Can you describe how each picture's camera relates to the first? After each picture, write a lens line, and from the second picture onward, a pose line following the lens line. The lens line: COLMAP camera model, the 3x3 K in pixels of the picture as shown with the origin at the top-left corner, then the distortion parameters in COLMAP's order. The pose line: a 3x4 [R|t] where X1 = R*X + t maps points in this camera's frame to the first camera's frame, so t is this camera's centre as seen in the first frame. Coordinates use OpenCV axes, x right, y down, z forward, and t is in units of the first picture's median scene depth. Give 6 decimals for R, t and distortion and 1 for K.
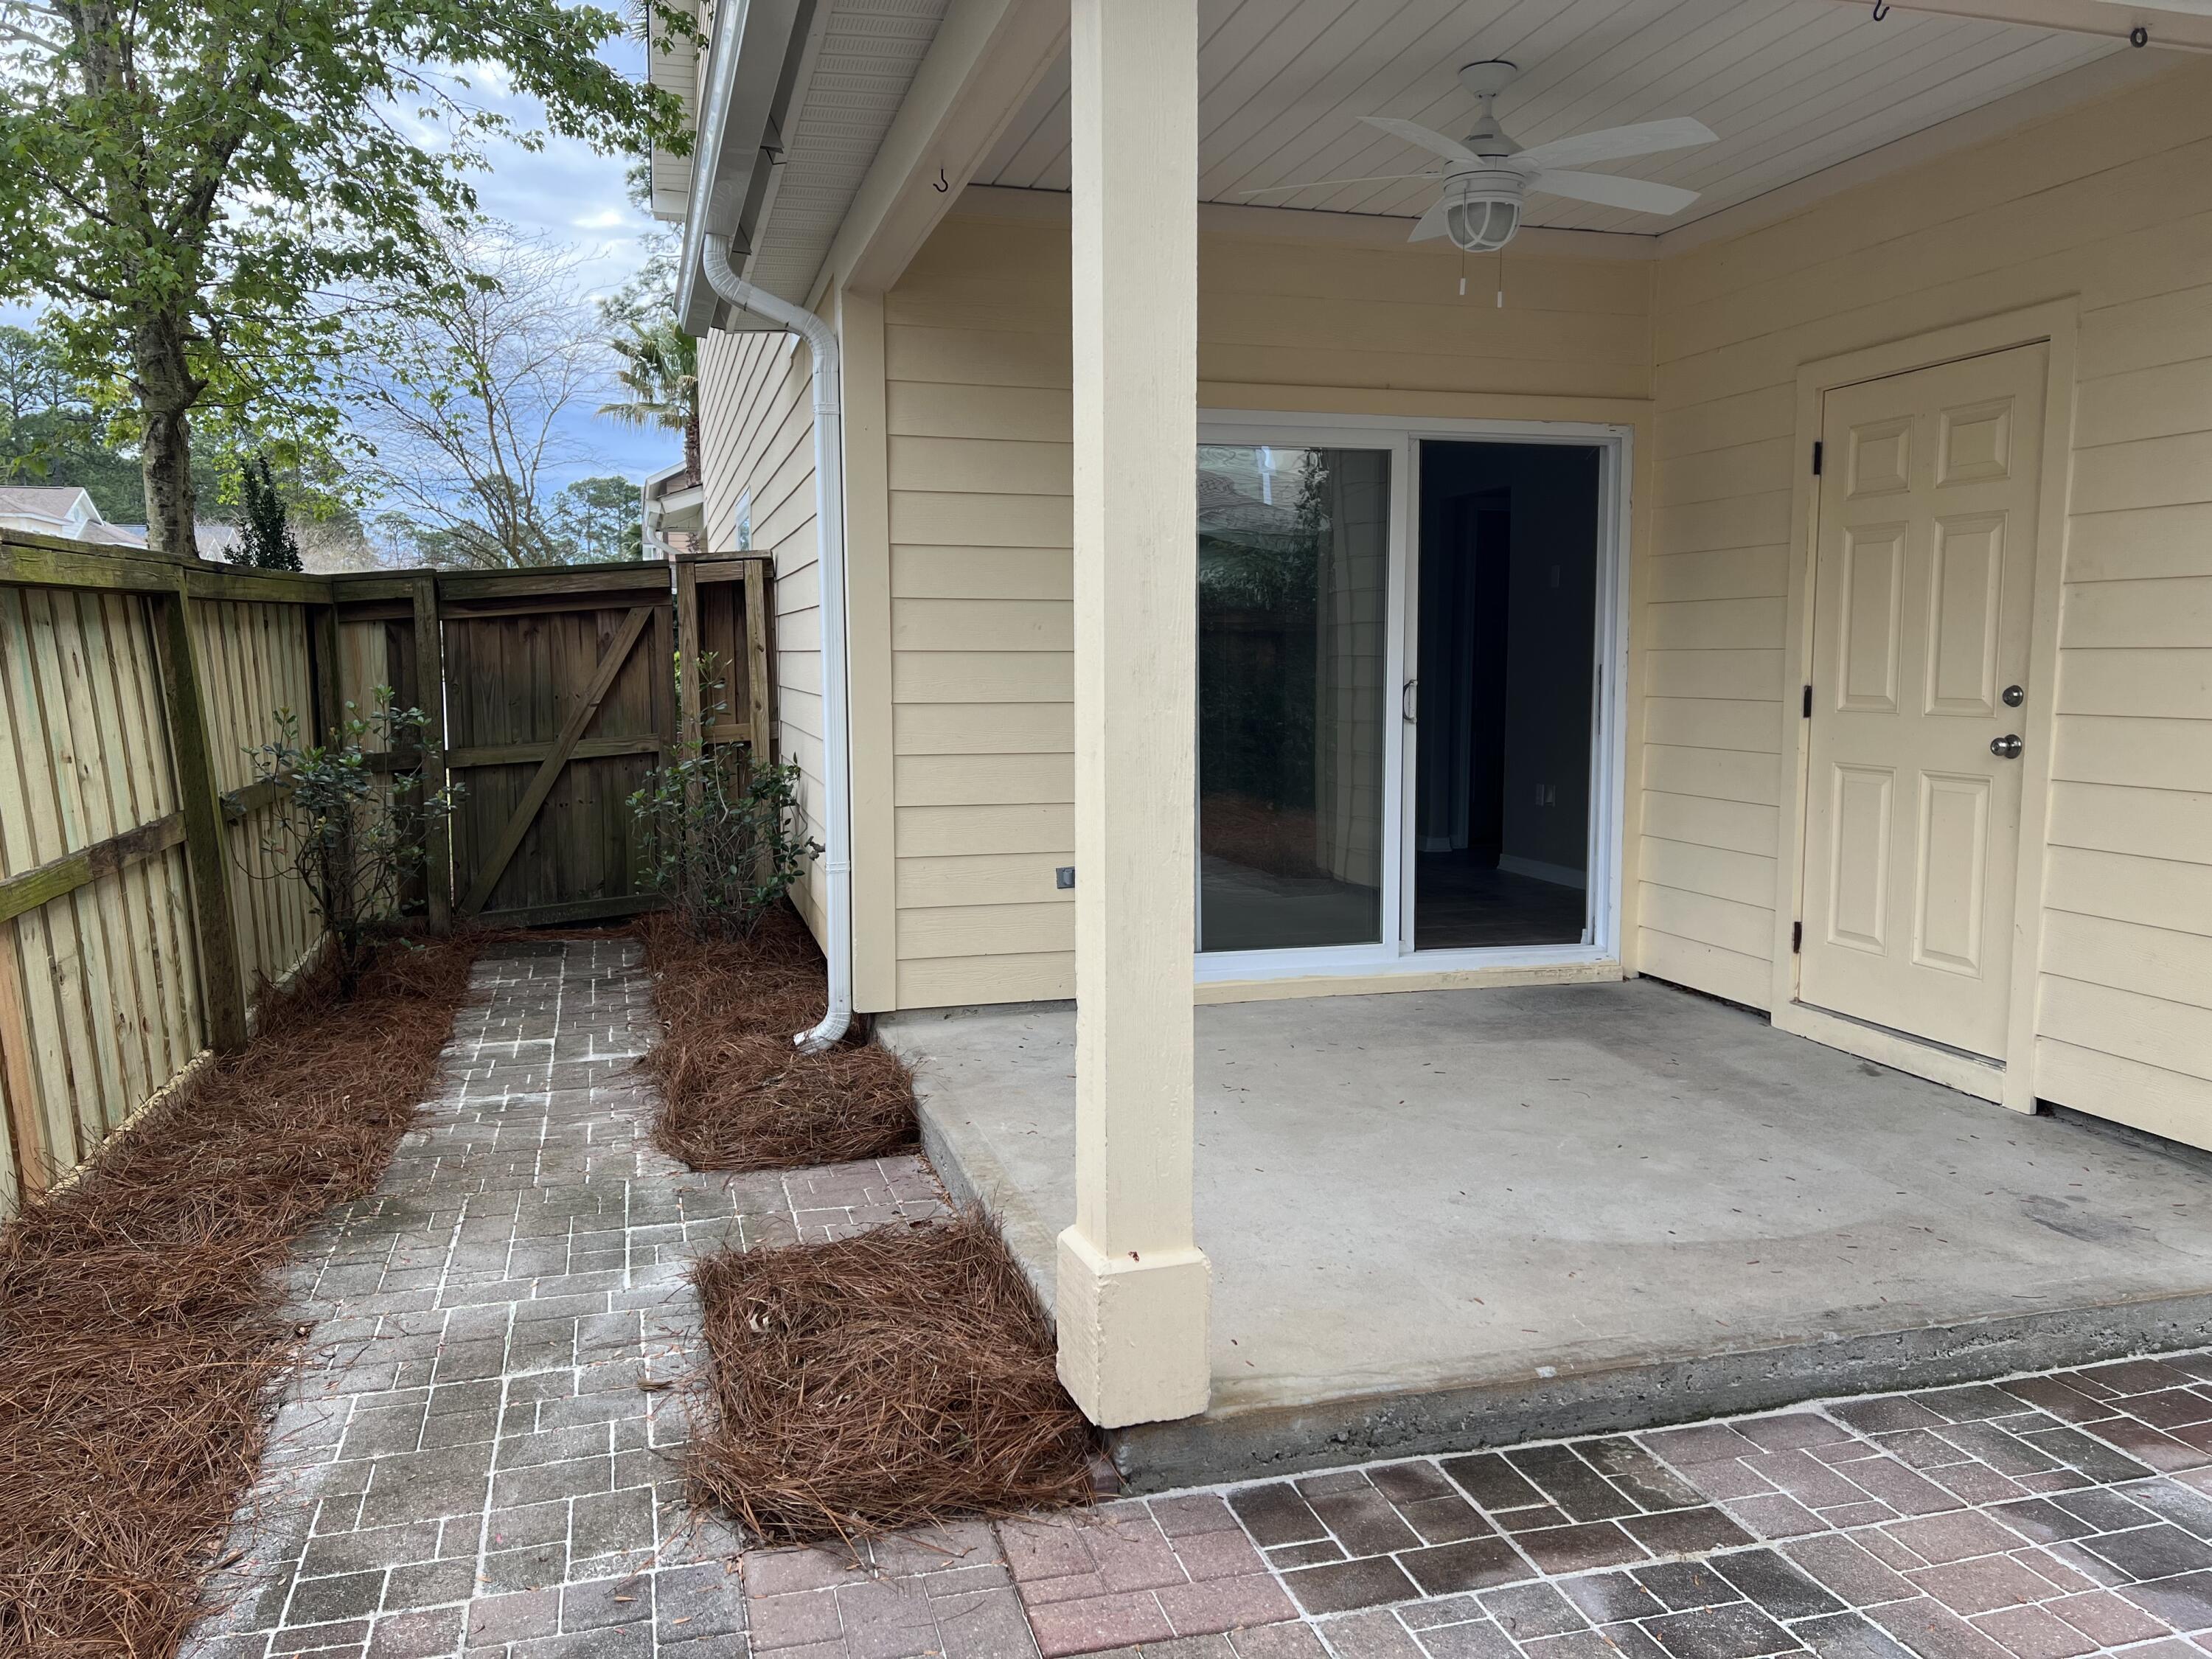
lens RADIAL K [[1657.8, 0, 1110.2], [0, 1657.8, 822.2], [0, 0, 1]] dist [0.048037, -0.053950]
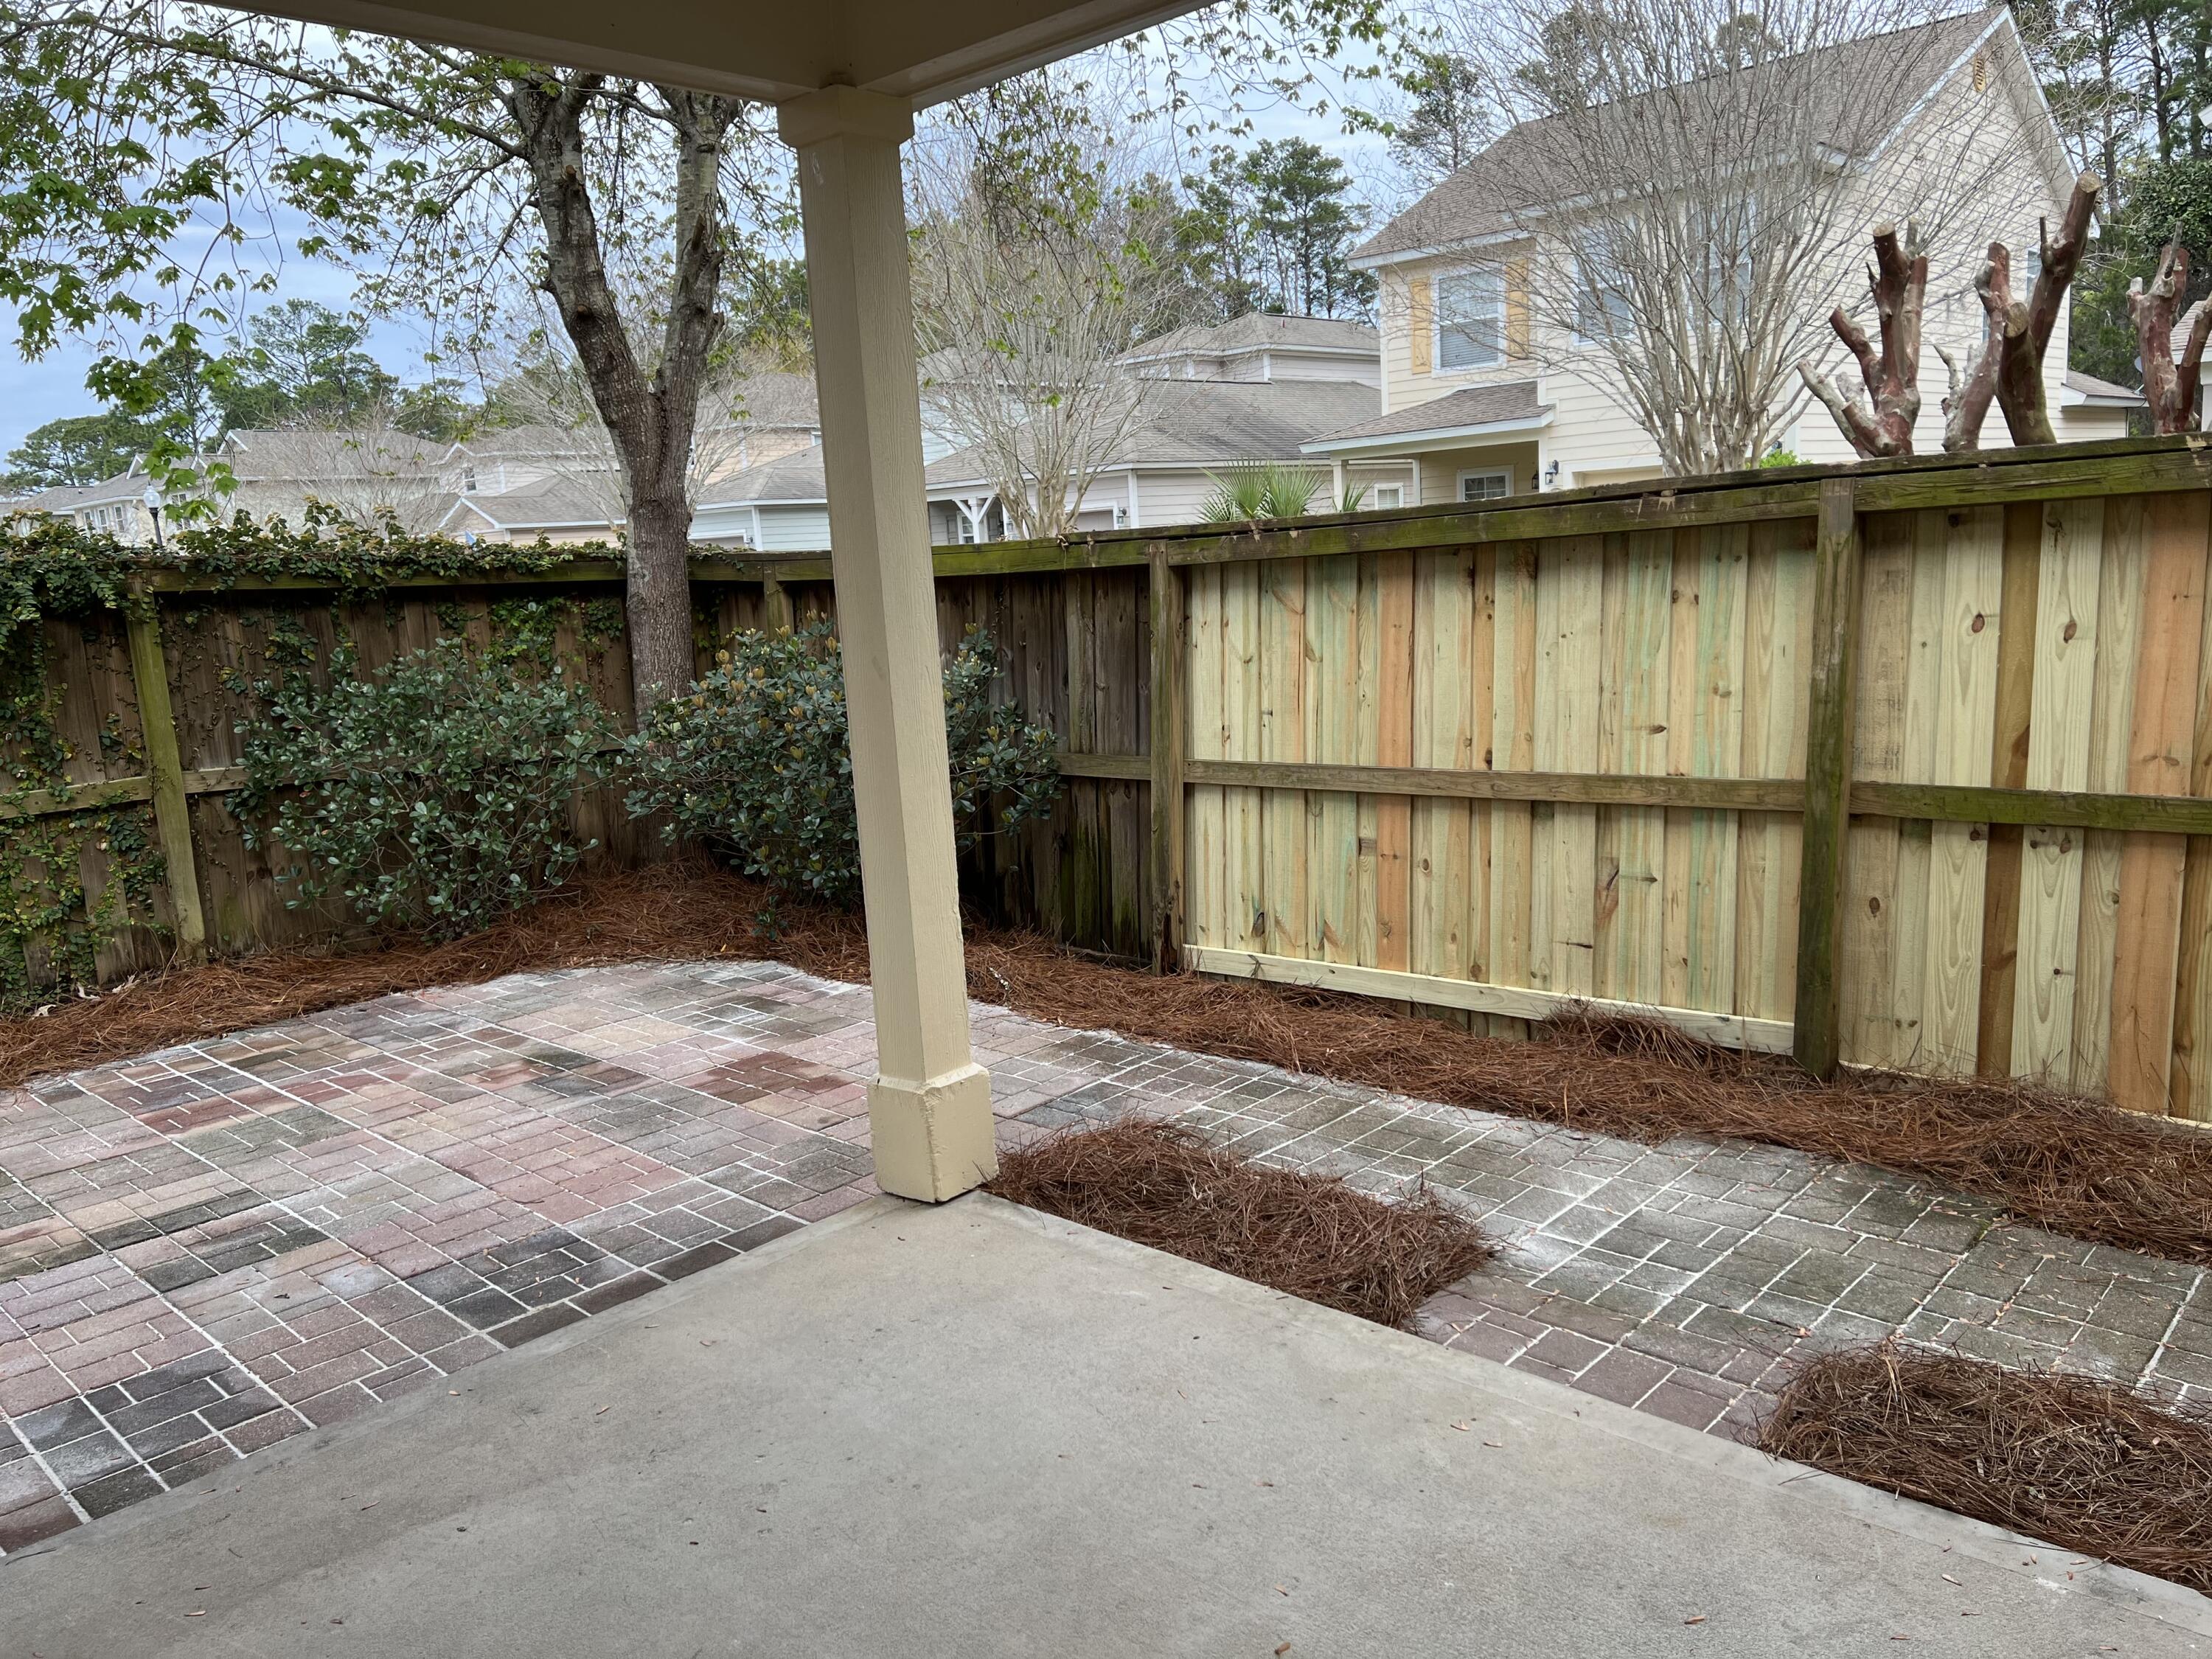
lens RADIAL K [[1706.8, 0, 1106.0], [0, 1706.8, 829.5], [0, 0, 1]] dist [0.085575, -0.103692]
pose [[-0.864520, 0.135021, -0.484122, 0.479111], [0.009230, 0.967341, 0.253309, -0.263397], [0.502513, 0.214522, -0.837532, 1.948226]]
